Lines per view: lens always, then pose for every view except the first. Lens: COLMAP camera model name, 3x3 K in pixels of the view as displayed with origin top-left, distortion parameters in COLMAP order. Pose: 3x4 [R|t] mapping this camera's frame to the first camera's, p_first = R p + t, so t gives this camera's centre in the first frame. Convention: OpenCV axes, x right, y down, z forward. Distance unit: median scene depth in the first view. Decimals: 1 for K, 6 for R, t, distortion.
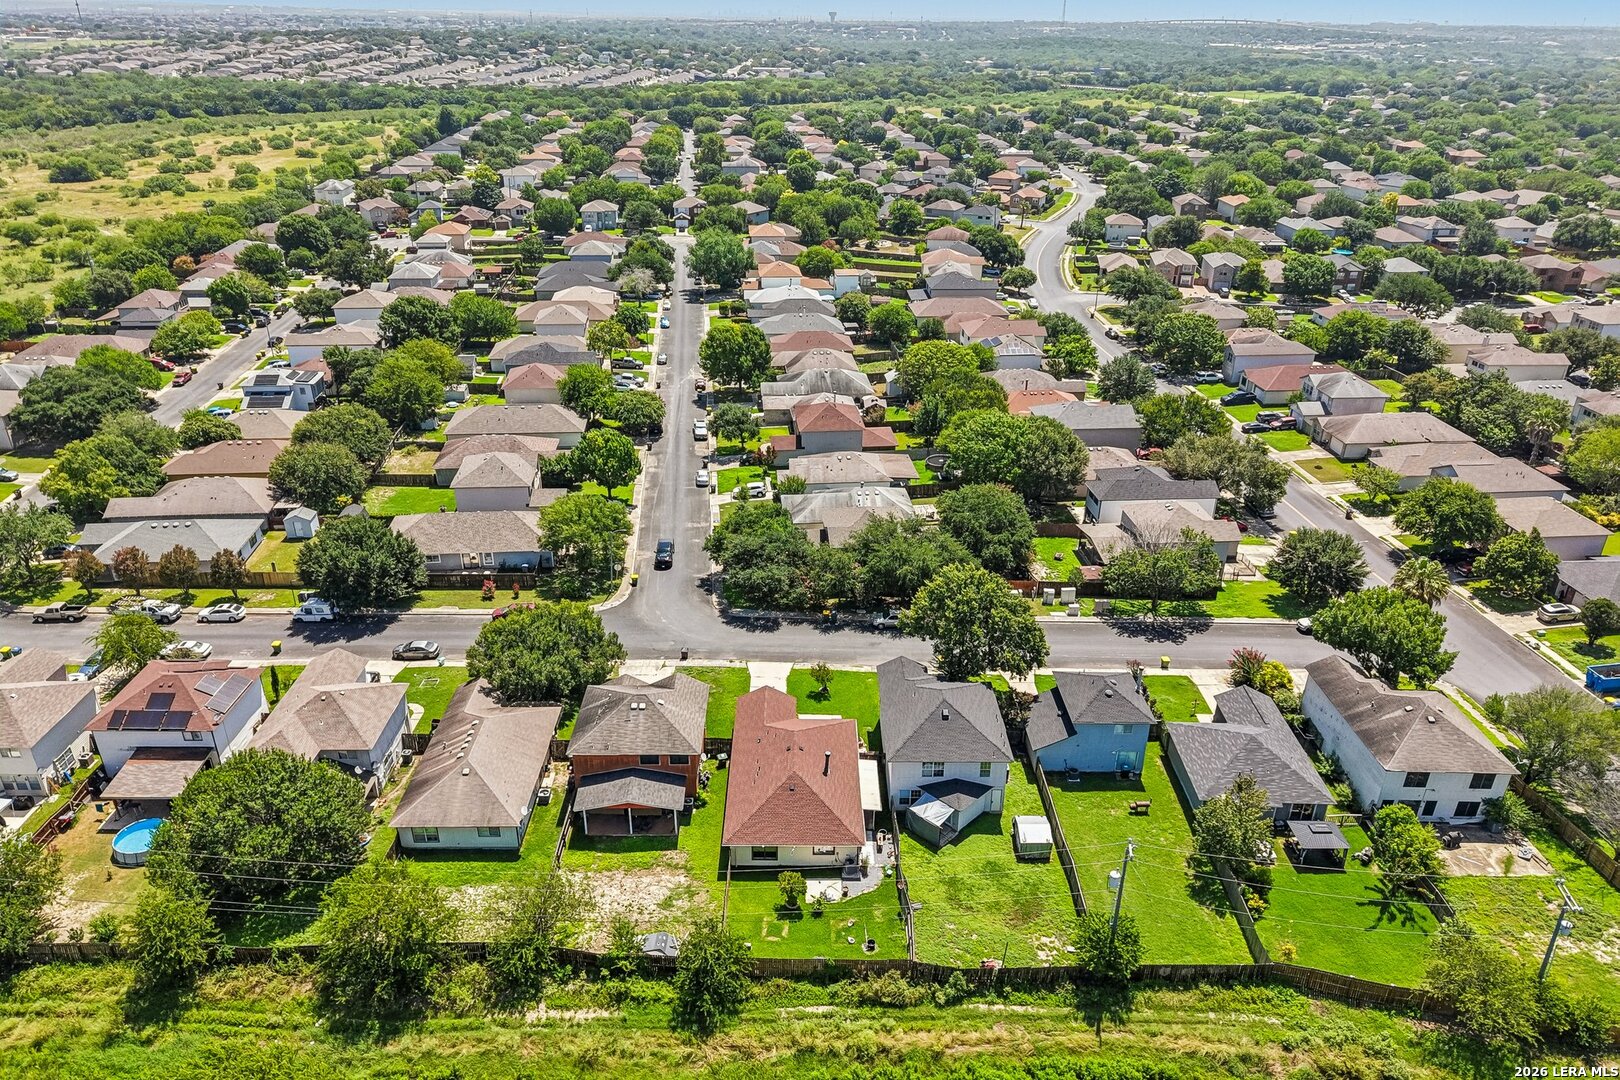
lens RADIAL K [[1082.1, 0, 810.0], [0, 1082.1, 540.0], [0, 0, 1]] dist [0.028381, -0.024809]
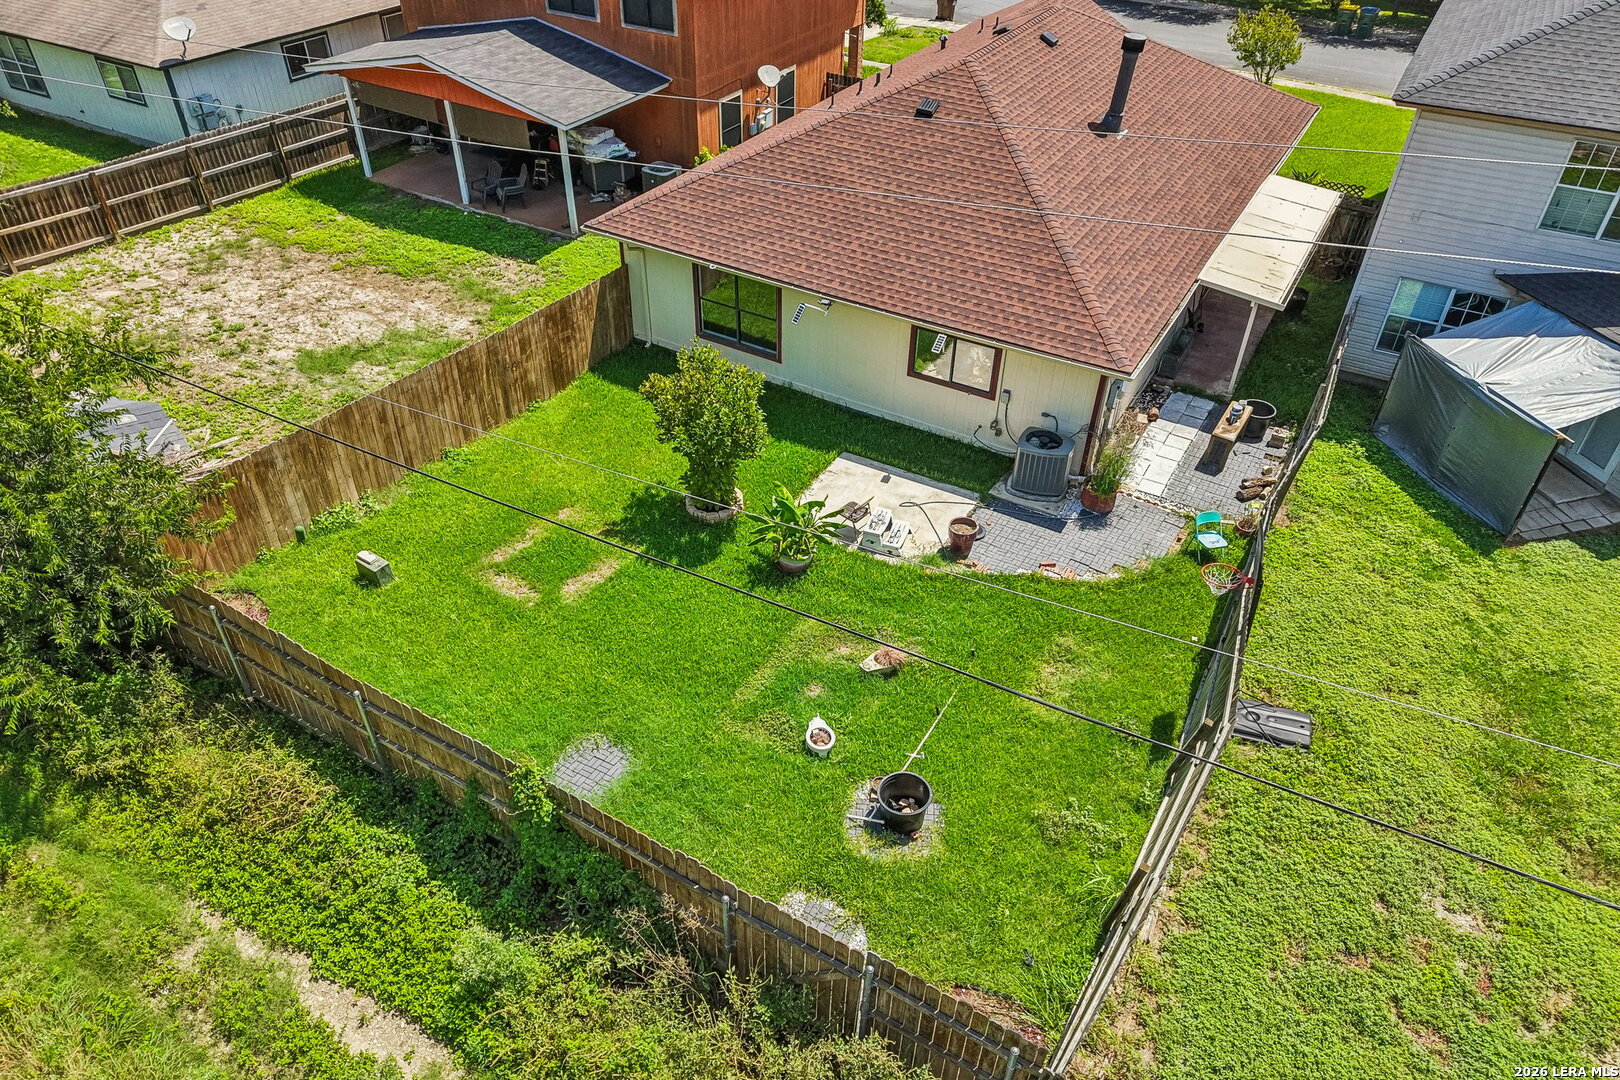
lens RADIAL K [[1079.2, 0, 810.7], [0, 1079.2, 532.5], [0, 0, 1]] dist [0.068787, -0.083837]
pose [[0.862681, 0.316829, -0.394209, 0.068206], [-0.230232, 0.940029, 0.251671, 0.206999], [0.450305, -0.126352, 0.883890, 0.599082]]
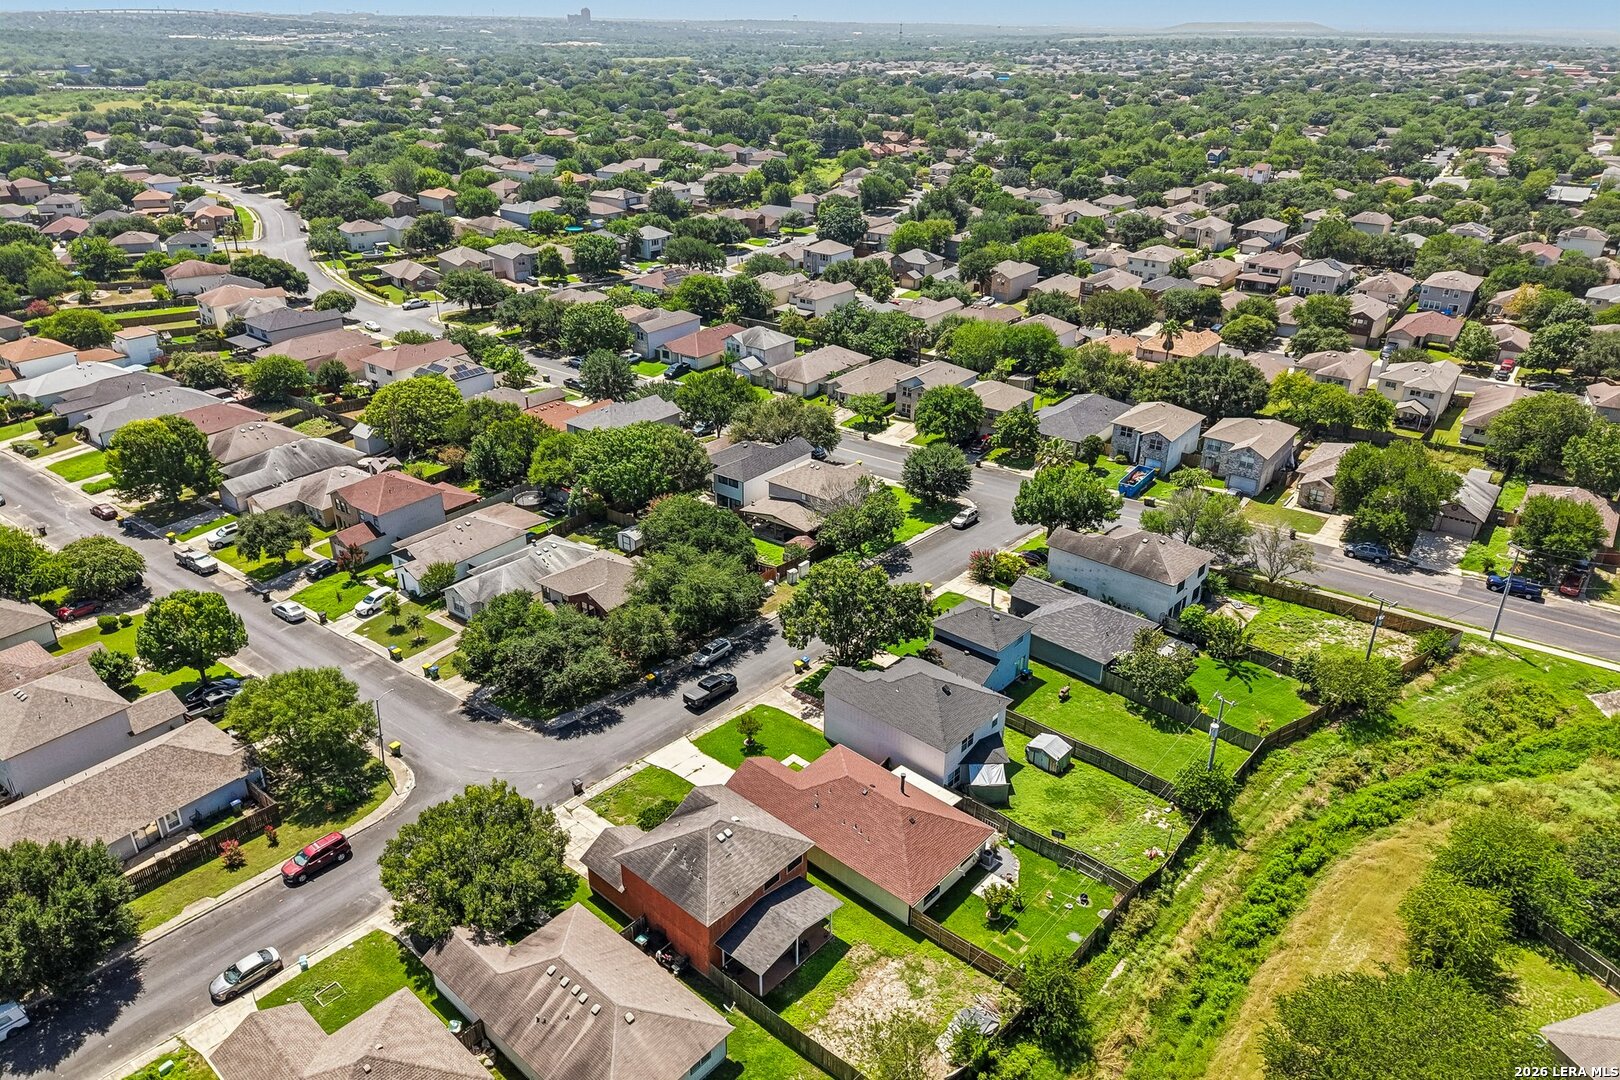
lens RADIAL K [[1082.1, 0, 810.0], [0, 1082.1, 540.0], [0, 0, 1]] dist [0.028381, -0.024809]
pose [[0.670568, -0.327076, 0.665853, -0.504165], [0.322088, 0.936911, 0.135855, -0.131073], [-0.668280, 0.123363, 0.733610, 0.251046]]
